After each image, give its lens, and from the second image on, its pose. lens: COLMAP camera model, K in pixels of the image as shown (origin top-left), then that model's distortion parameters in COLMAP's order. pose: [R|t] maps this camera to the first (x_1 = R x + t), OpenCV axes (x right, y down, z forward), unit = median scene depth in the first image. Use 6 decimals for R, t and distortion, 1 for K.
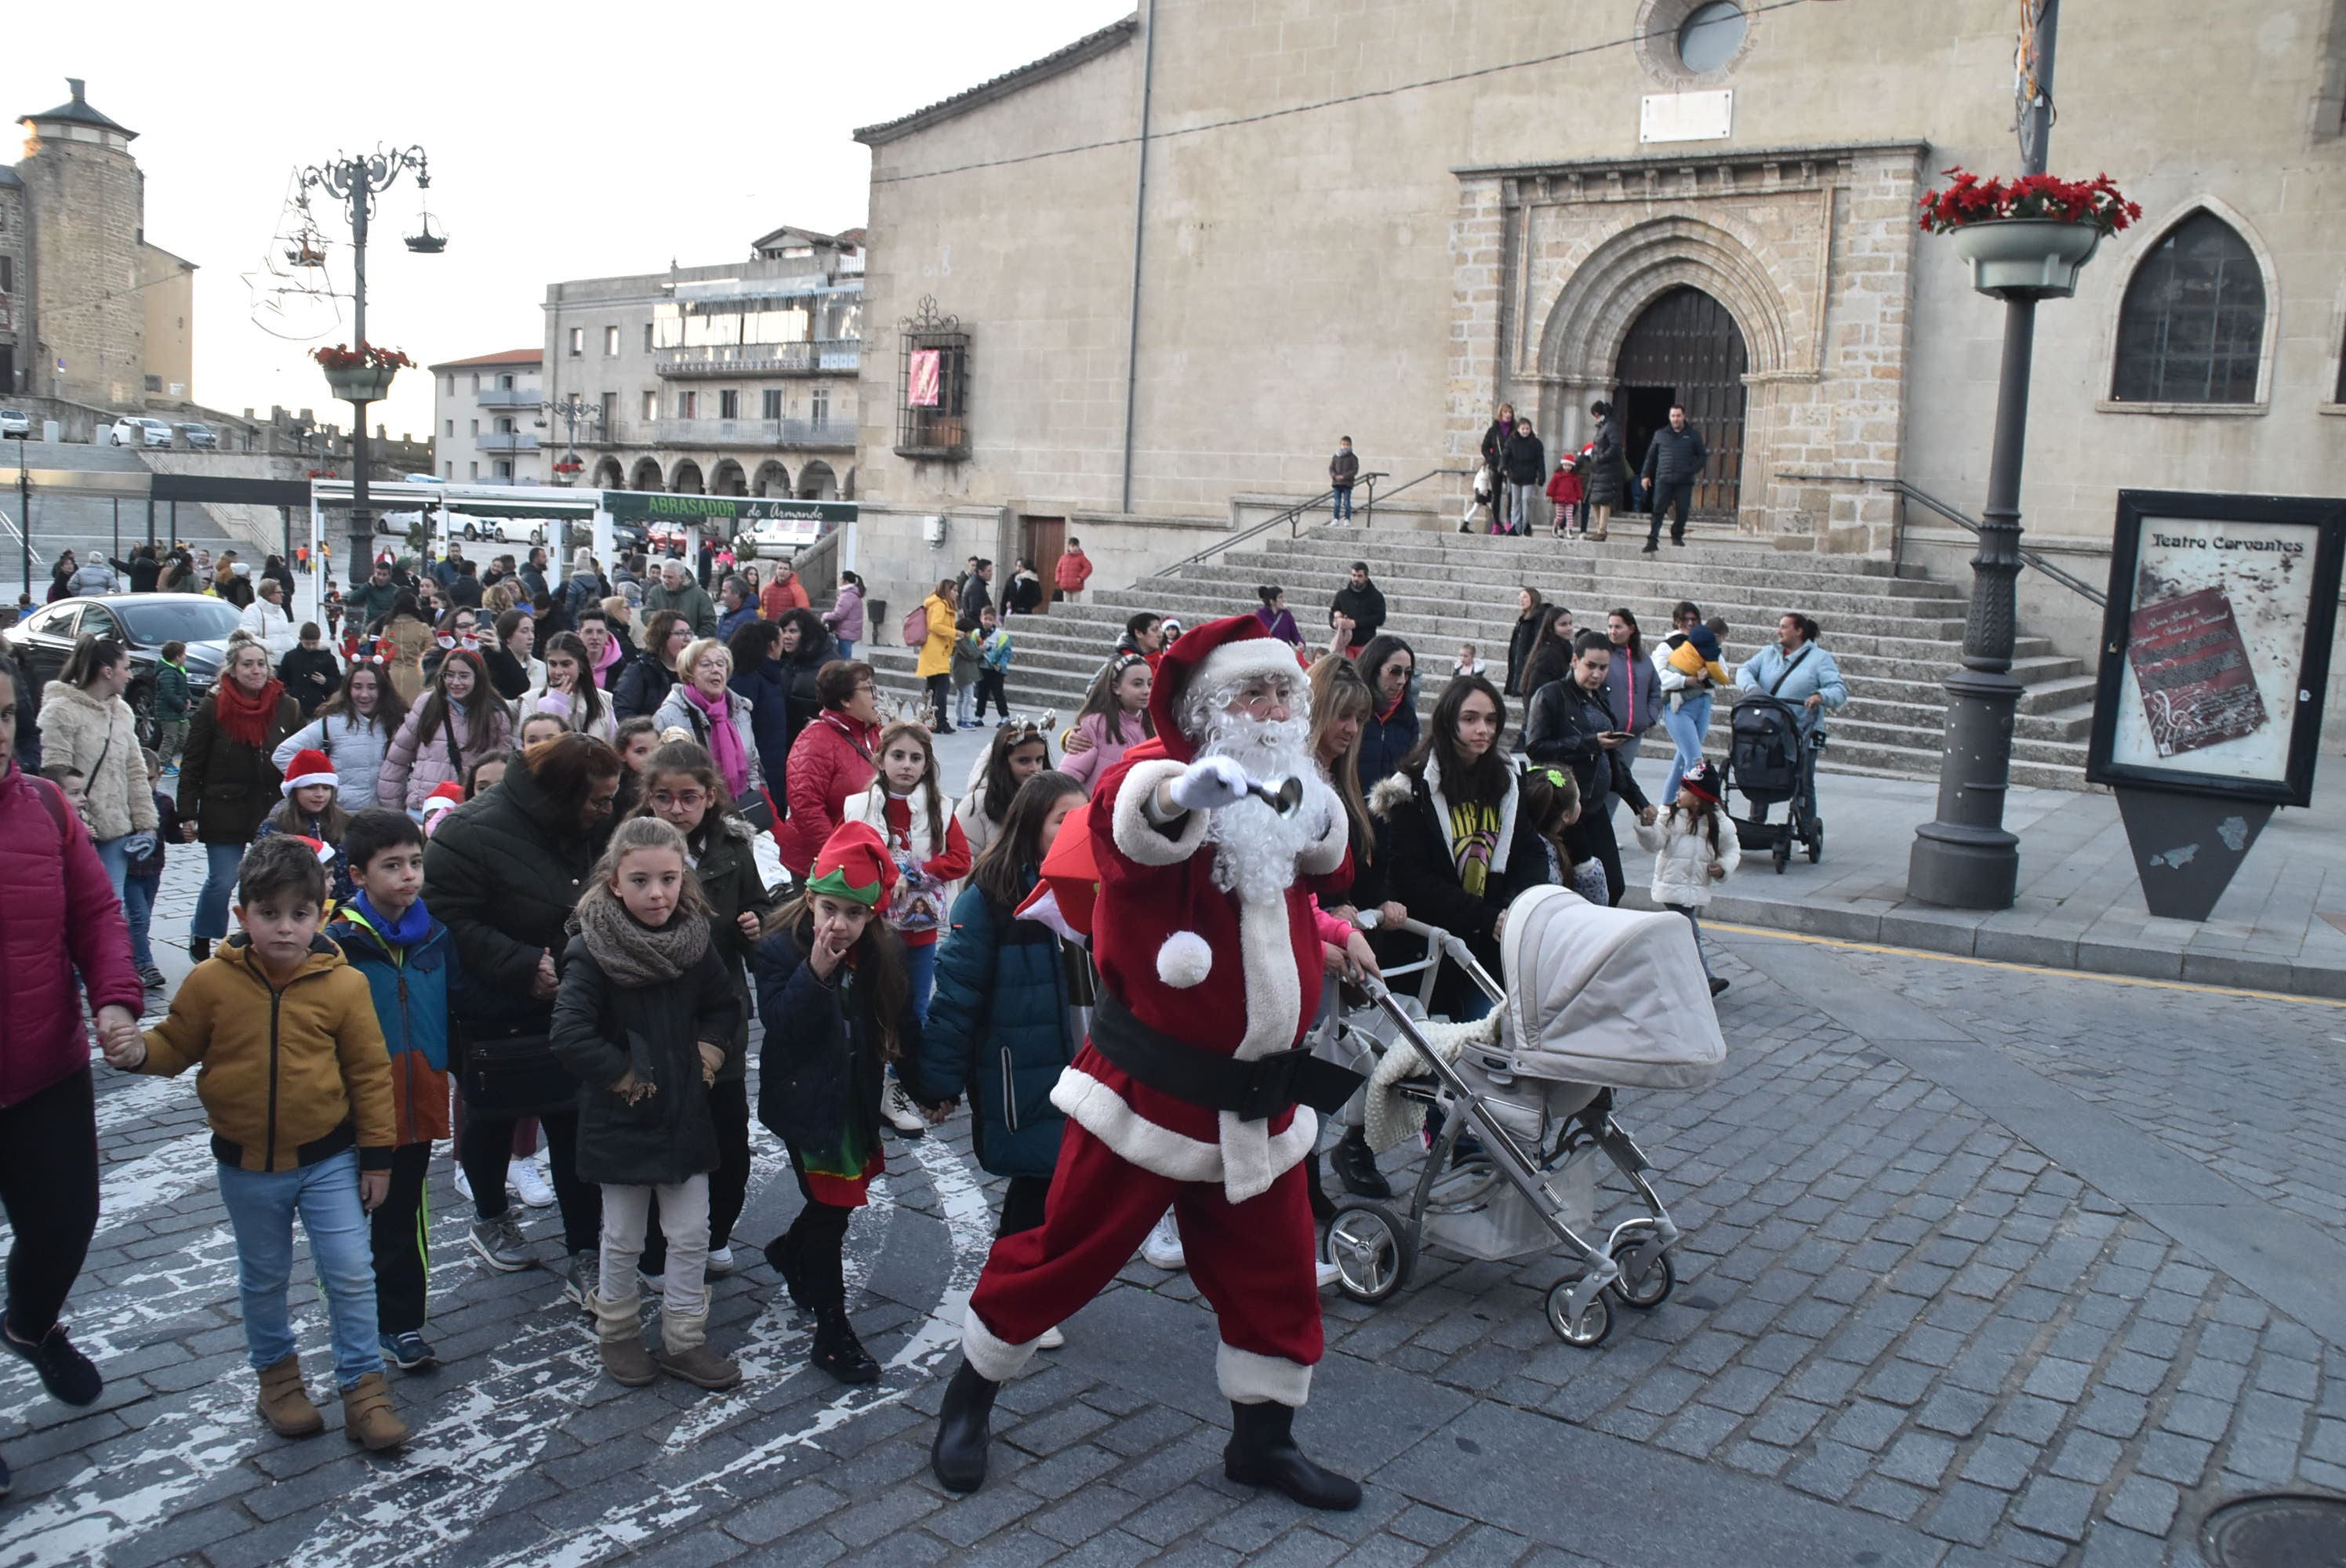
lens RADIAL K [[1814.6, 0, 1147.6], [0, 1814.6, 799.9], [0, 0, 1]] dist [-0.174191, 0.121404]
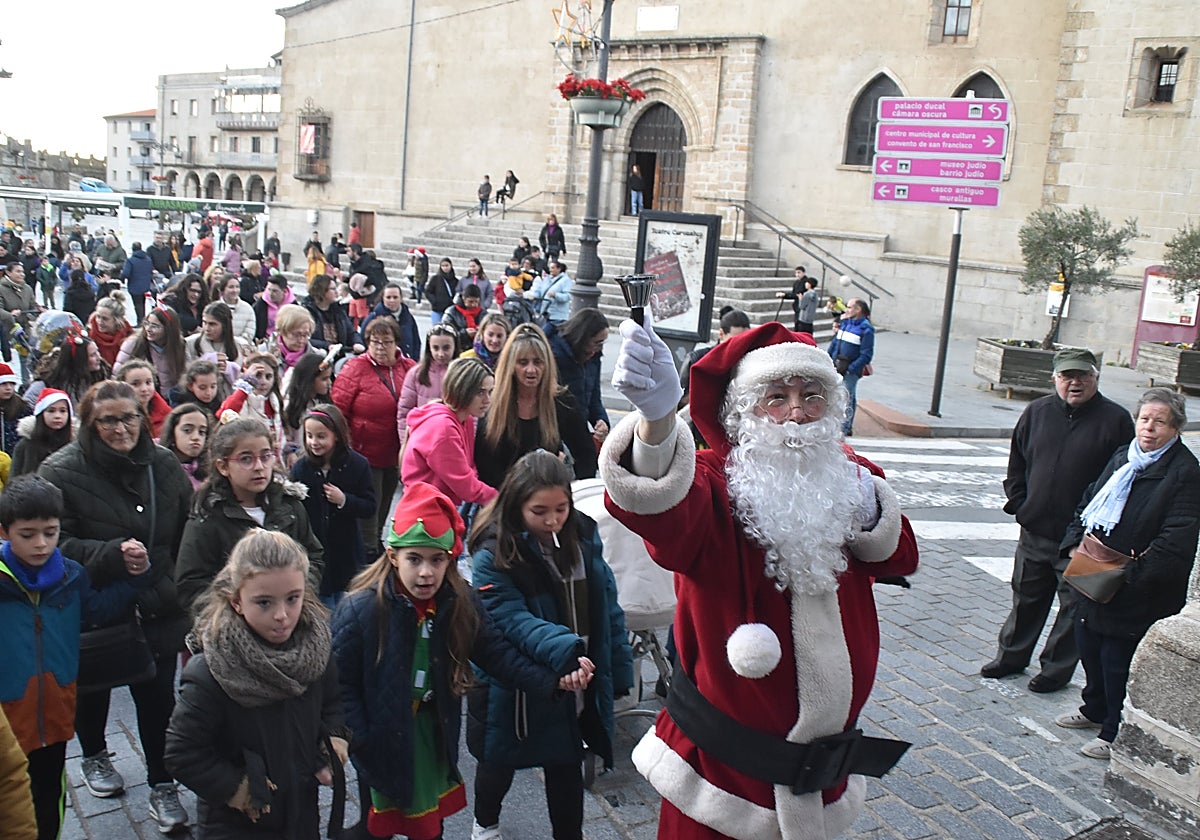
lens RADIAL K [[1015.1, 0, 600.0], [0, 1015.1, 420.0], [0, 0, 1]] dist [-0.179177, 0.151303]
pose [[0.997539, 0.012501, 0.068991, 0.155176], [-0.015959, 0.998632, 0.049797, 0.015628], [-0.068274, -0.050776, 0.996374, -0.145580]]
